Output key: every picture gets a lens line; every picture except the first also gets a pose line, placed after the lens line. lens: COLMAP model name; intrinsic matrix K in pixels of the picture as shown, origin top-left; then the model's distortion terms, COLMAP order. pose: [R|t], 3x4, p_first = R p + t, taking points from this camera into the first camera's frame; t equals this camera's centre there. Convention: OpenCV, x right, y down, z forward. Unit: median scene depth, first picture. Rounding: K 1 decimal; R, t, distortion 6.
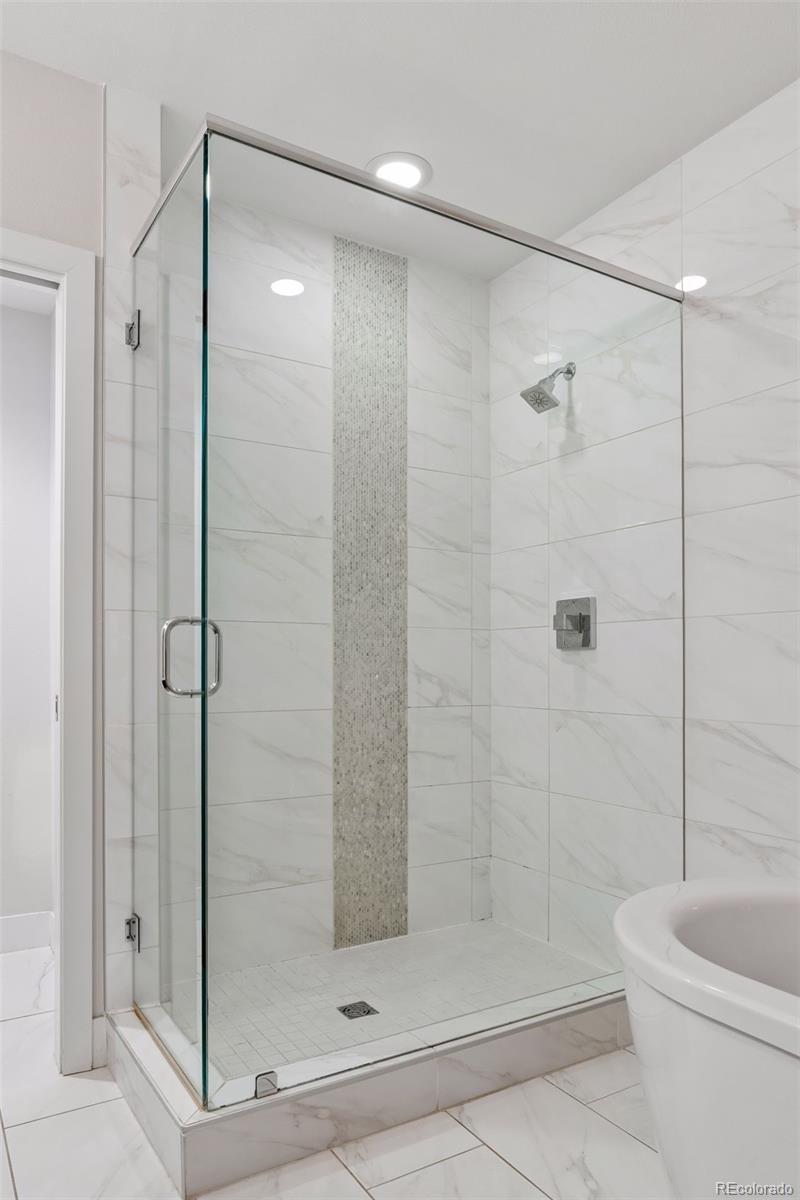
lens RADIAL K [[805.4, 0, 399.1], [0, 805.4, 682.9], [0, 0, 1]] dist [-0.018175, 0.008185]
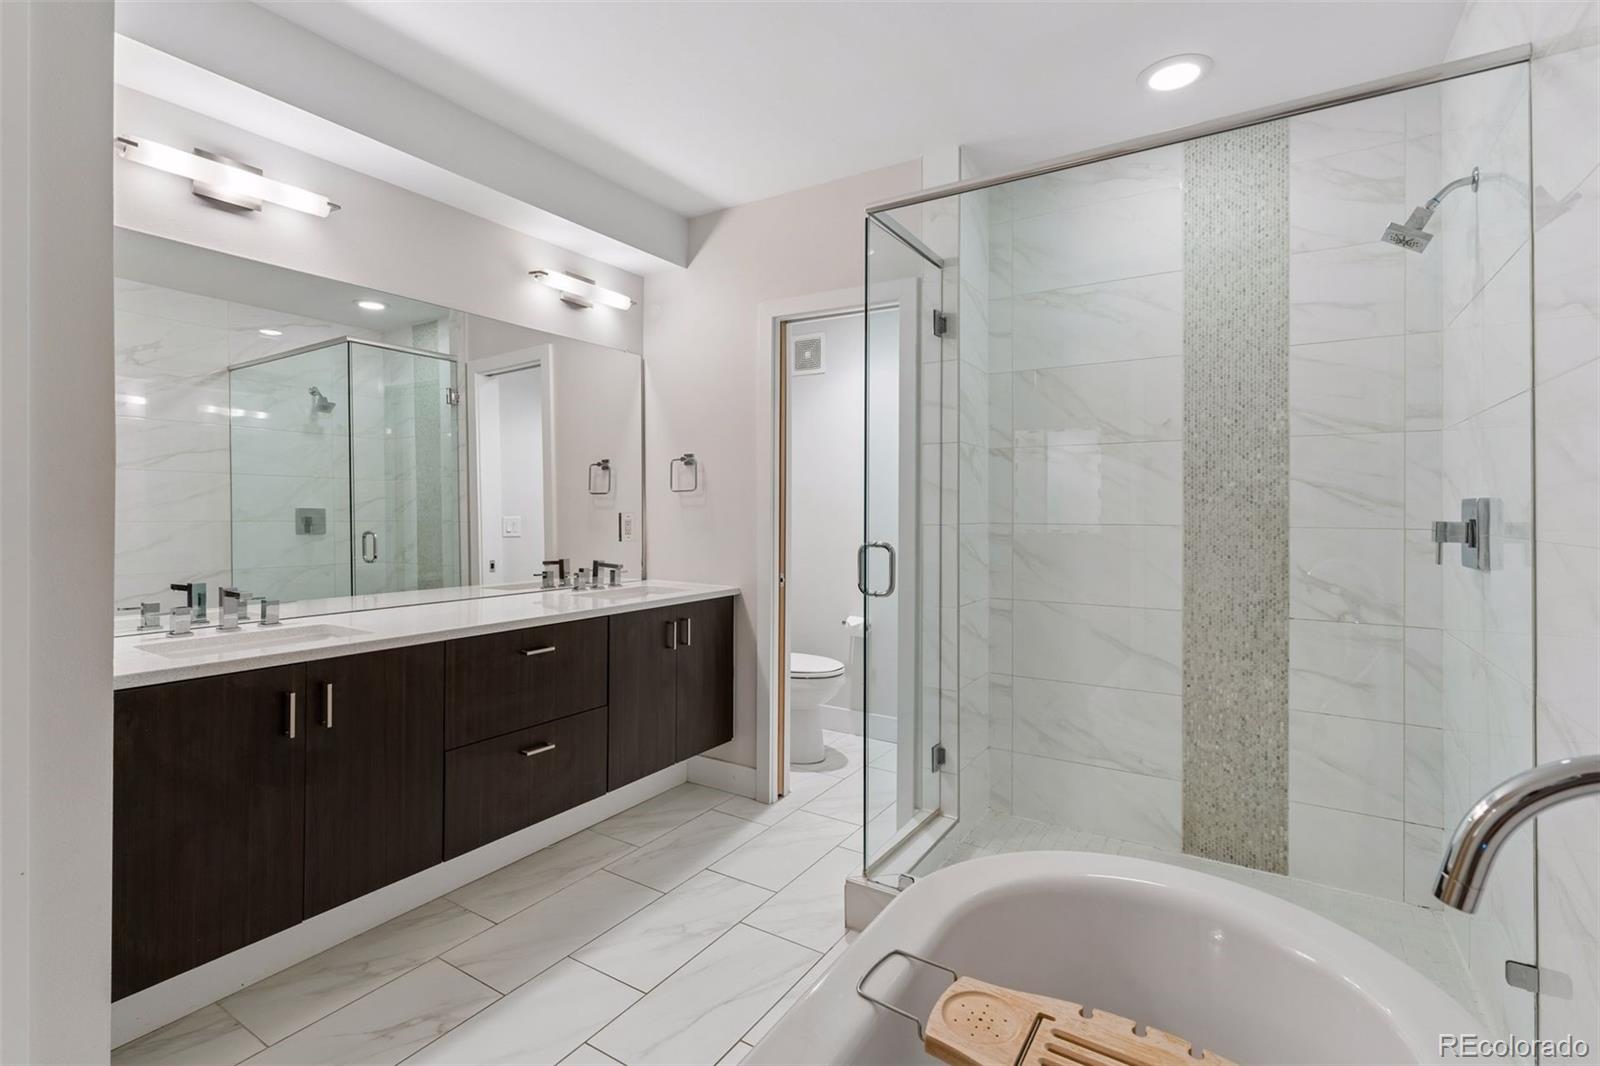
lens RADIAL K [[740.7, 0, 797.5], [0, 740.7, 516.4], [0, 0, 1]] dist [-0.000180, -0.001725]
pose [[0.431045, 0.012293, -0.902247, 0.515981], [-0.015080, 0.999866, 0.006418, -0.079268], [0.902204, 0.010840, 0.431172, 0.166162]]
